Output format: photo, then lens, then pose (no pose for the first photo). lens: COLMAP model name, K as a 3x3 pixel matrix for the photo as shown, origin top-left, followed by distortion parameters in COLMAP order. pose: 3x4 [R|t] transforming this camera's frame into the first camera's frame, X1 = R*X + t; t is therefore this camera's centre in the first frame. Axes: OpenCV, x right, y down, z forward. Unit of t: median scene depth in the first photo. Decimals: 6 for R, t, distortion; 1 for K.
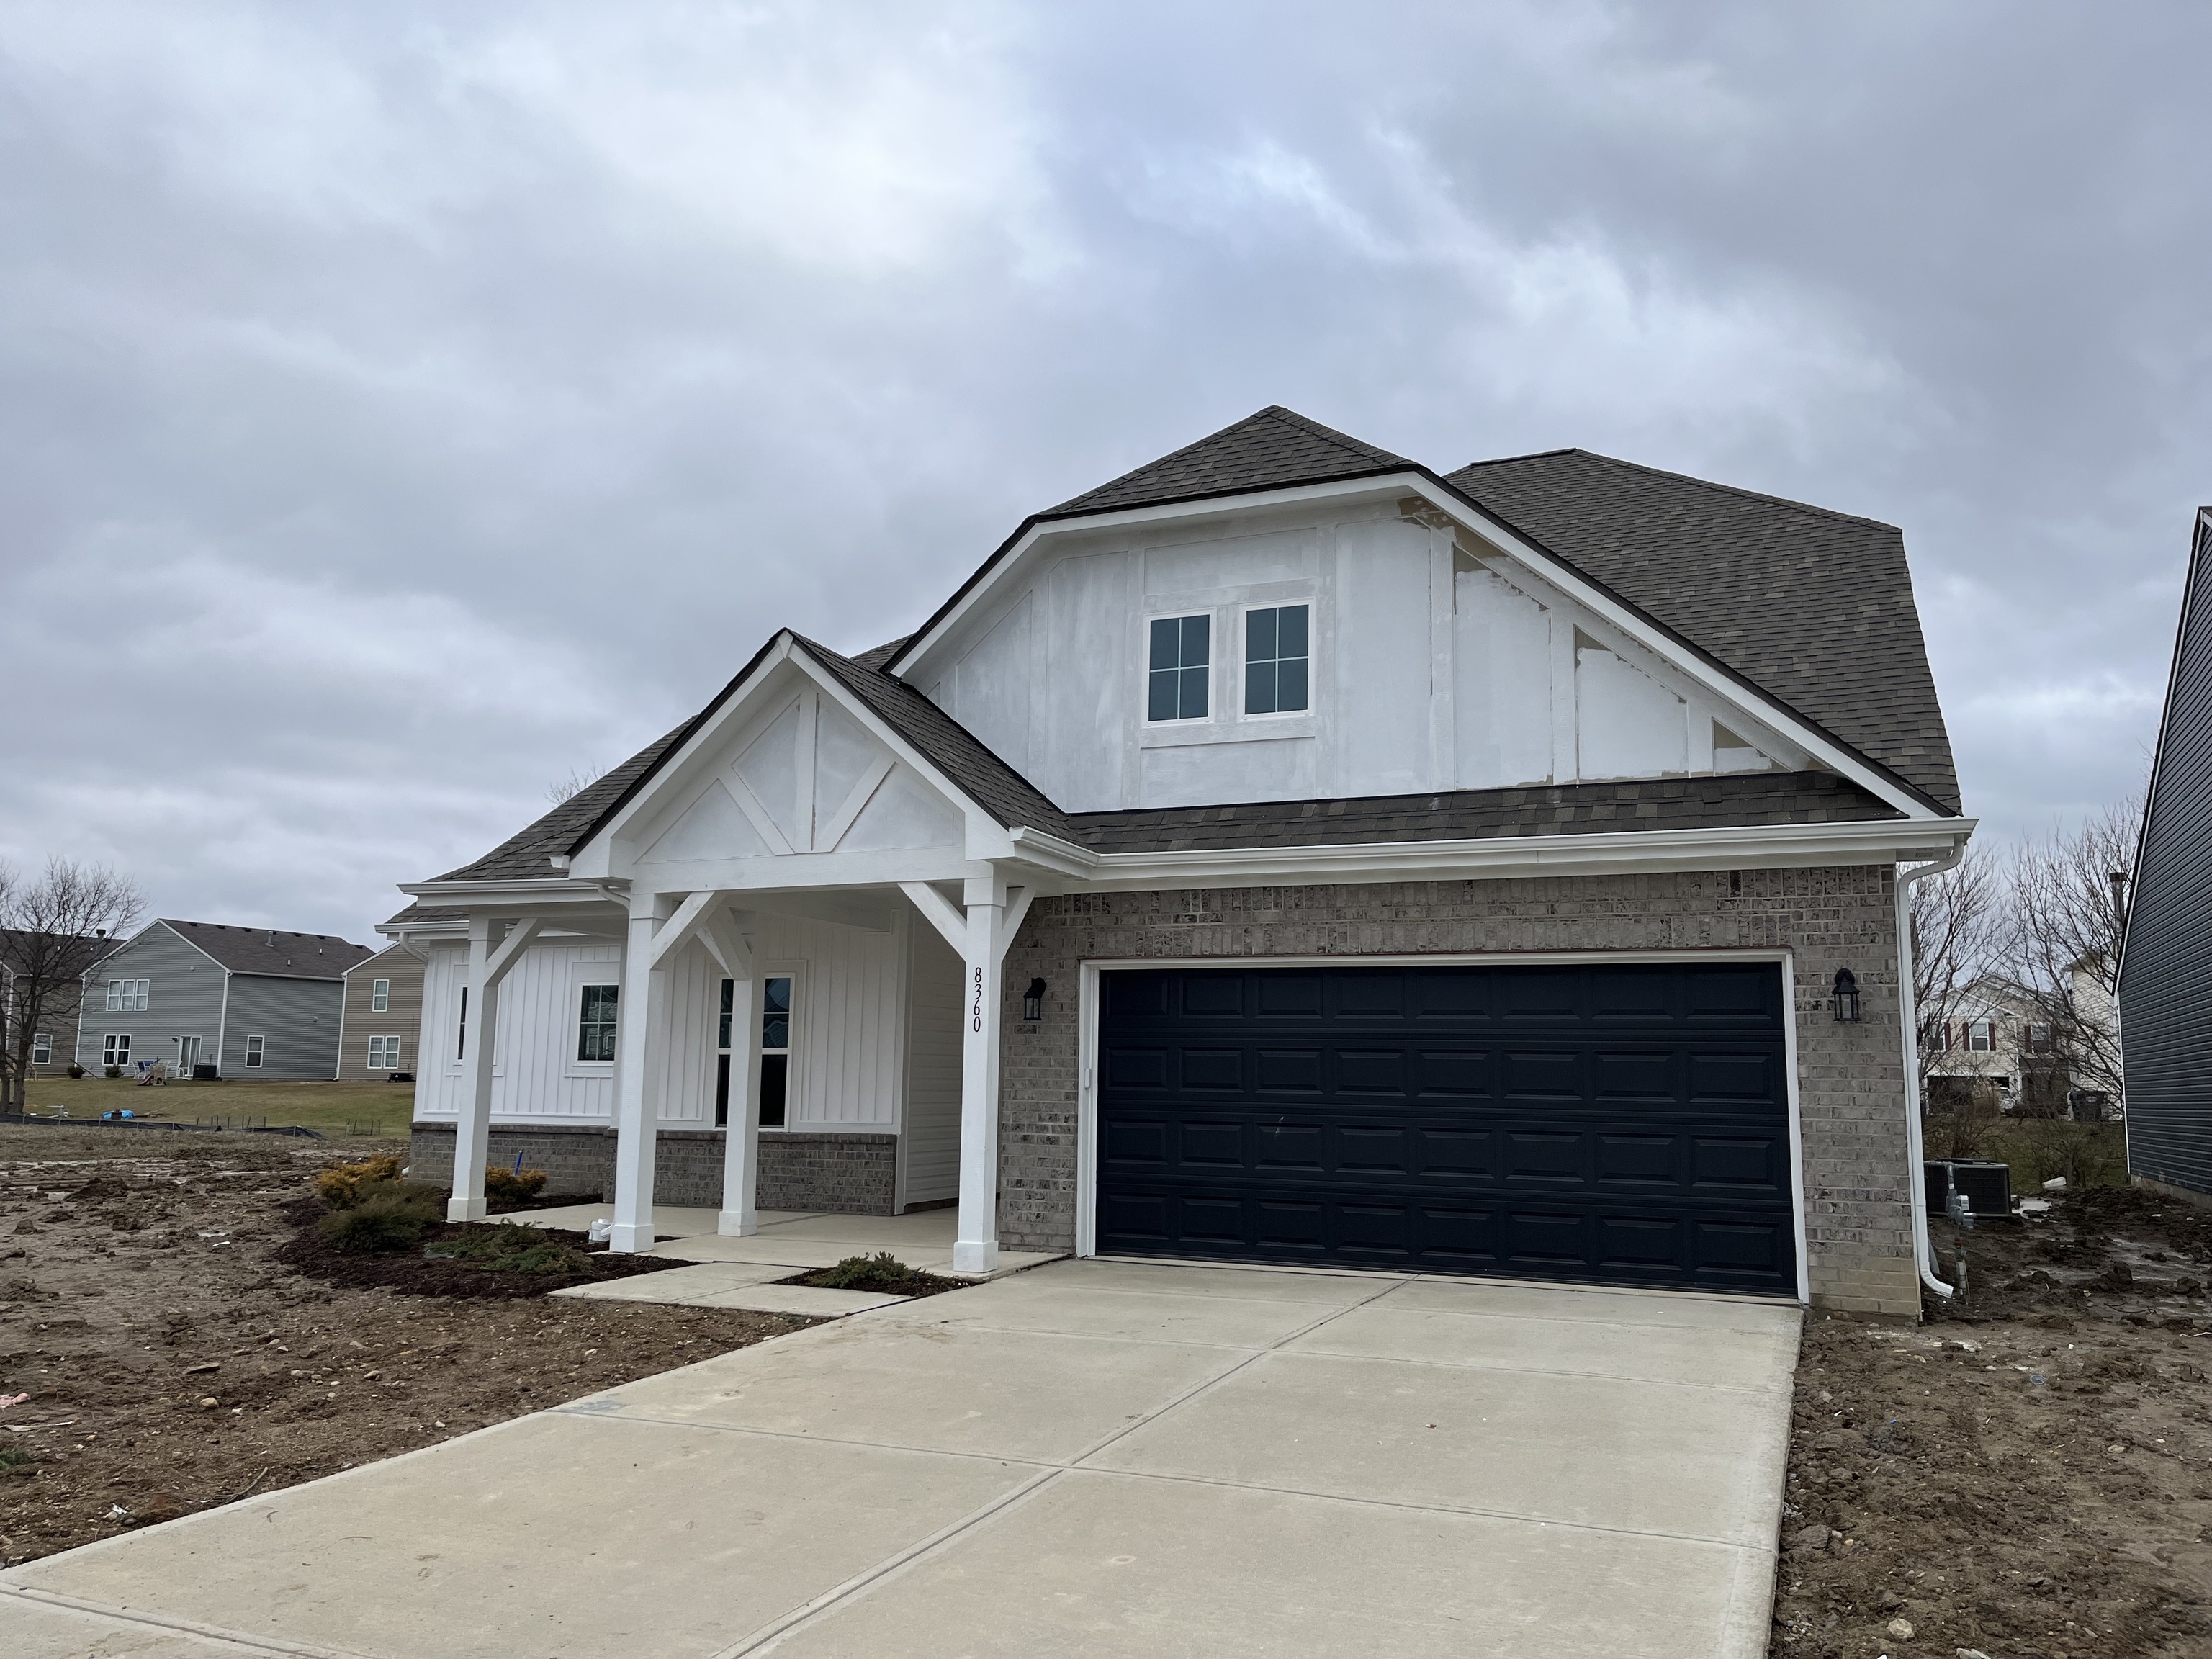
lens RADIAL K [[1643.4, 0, 1106.0], [0, 1643.4, 829.5], [0, 0, 1]] dist [-0.005411, -0.004948]
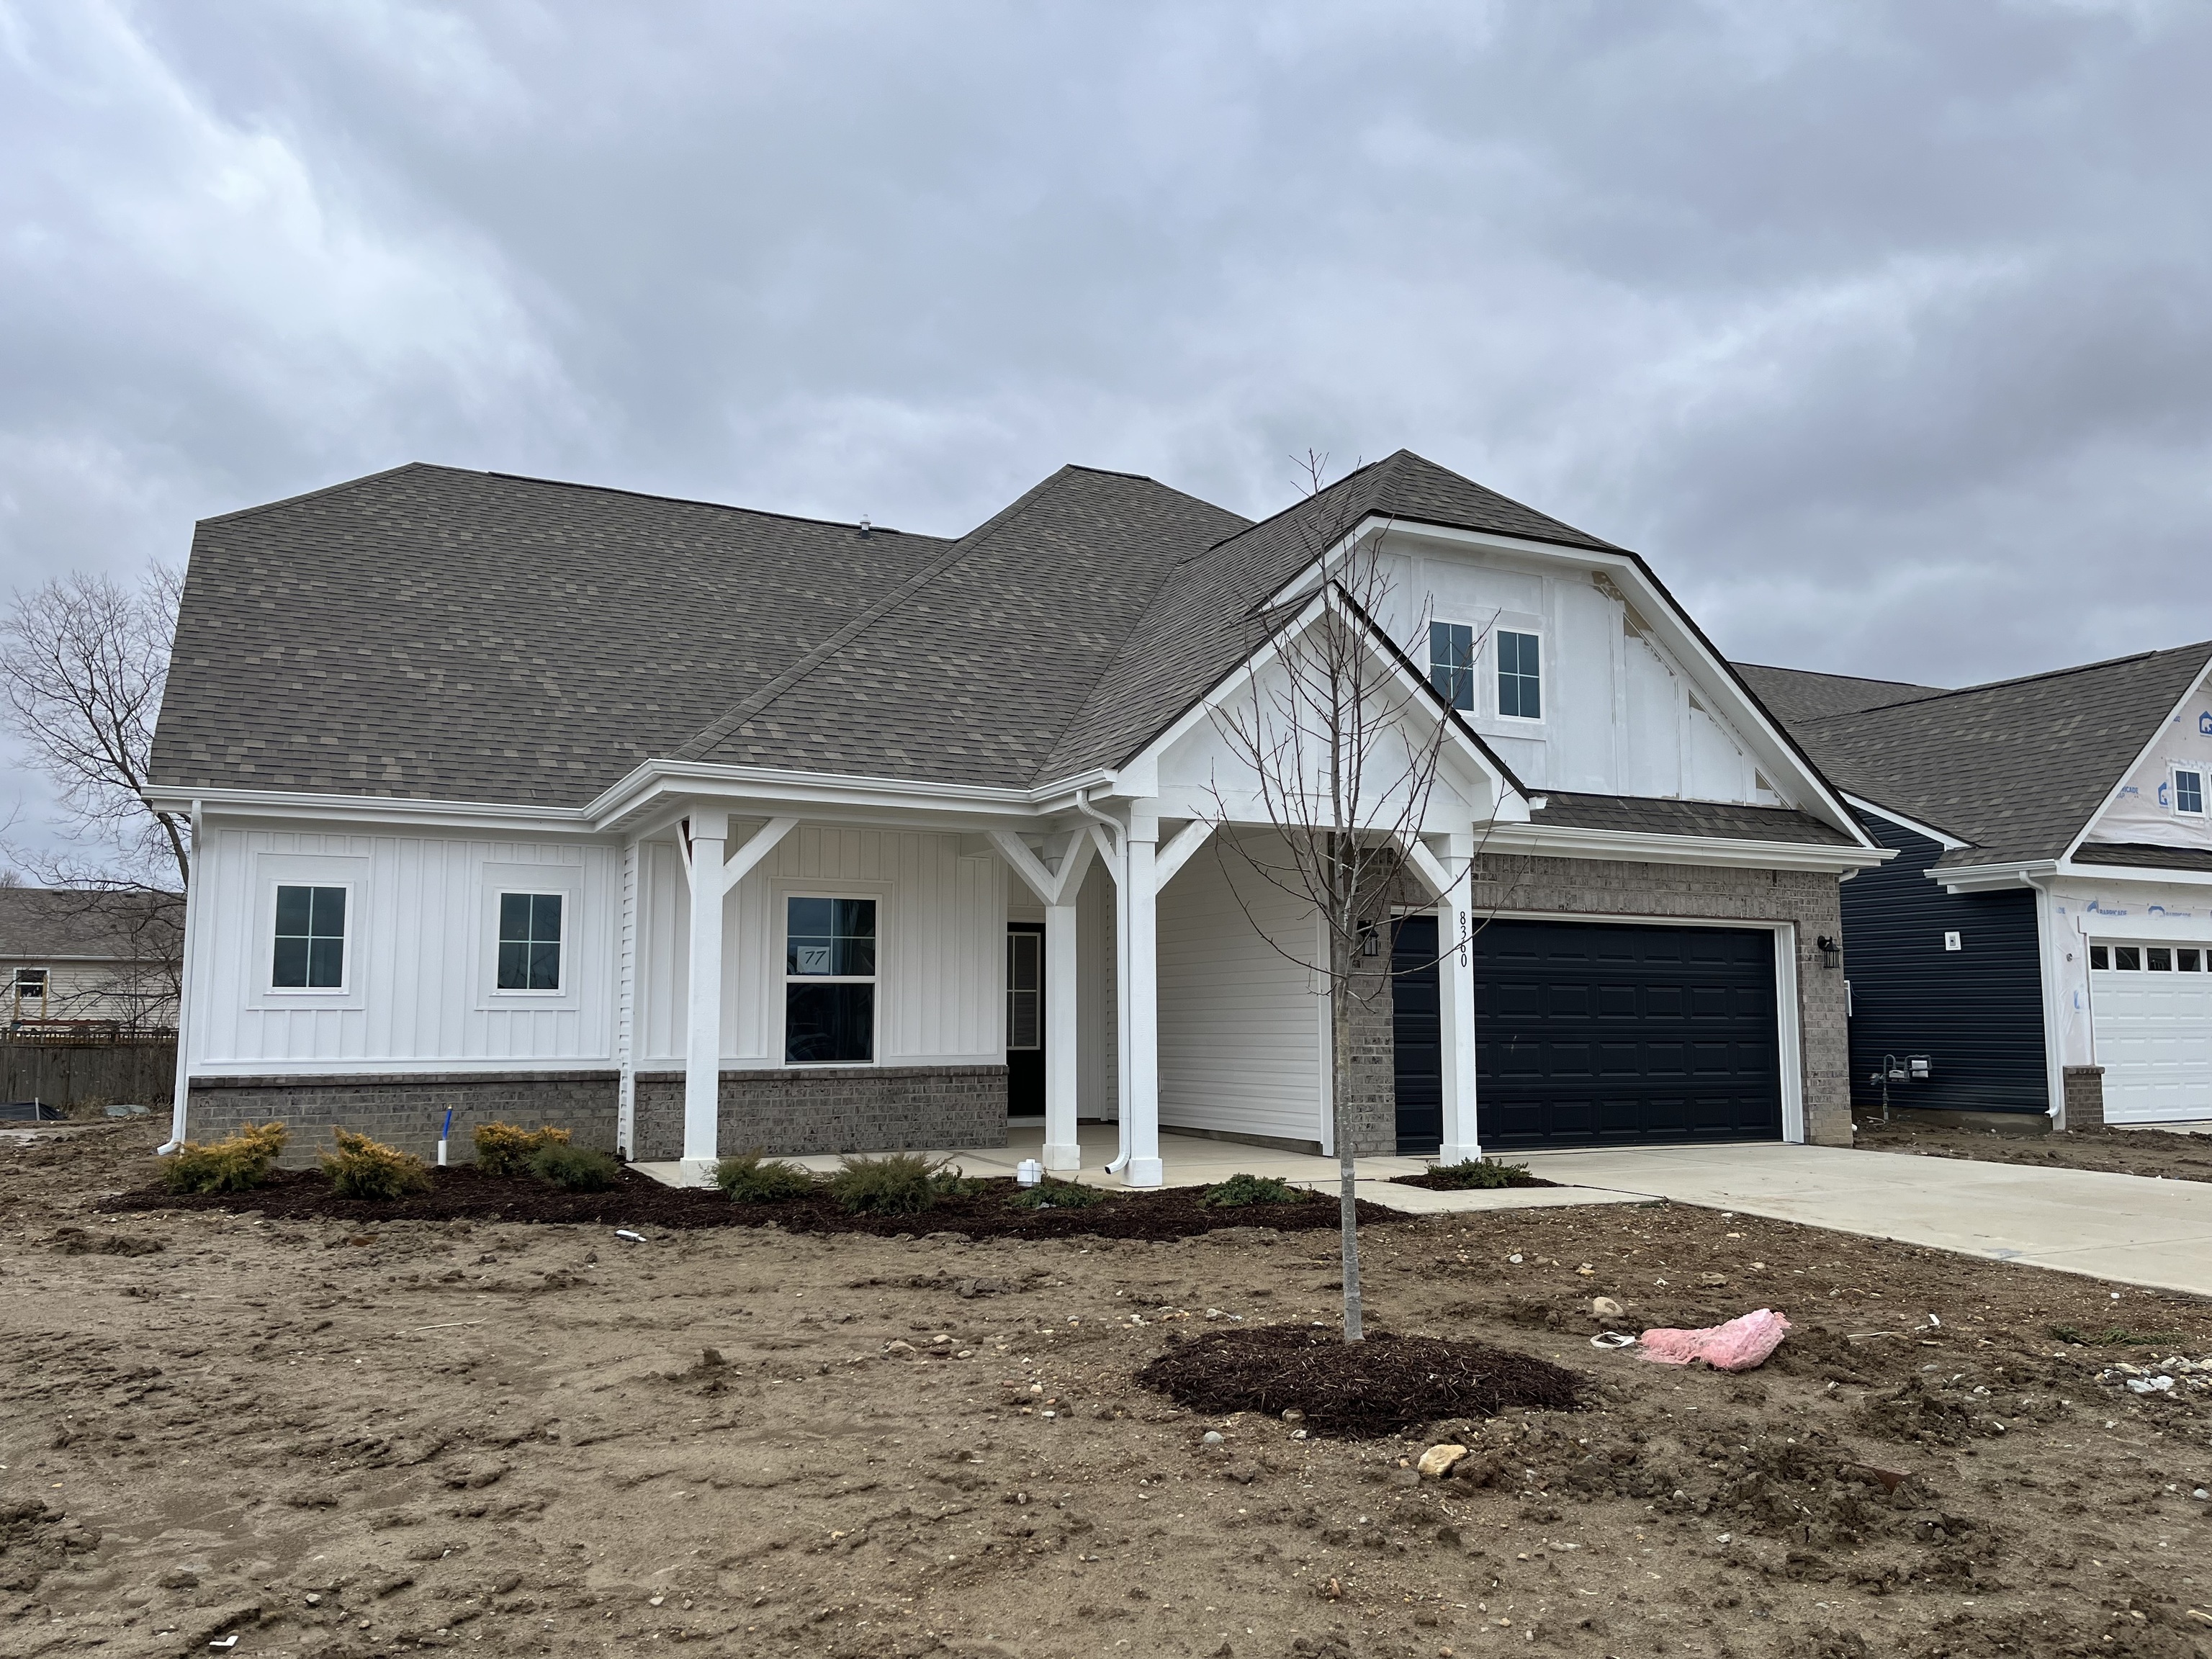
lens RADIAL K [[1520.2, 0, 1106.0], [0, 1520.2, 829.5], [0, 0, 1]] dist [0.003305, -0.000215]
pose [[0.672381, 0.075560, 0.736339, -0.955920], [-0.107379, 0.994210, -0.003969, 0.052833], [-0.732376, -0.076399, 0.676601, 0.434058]]
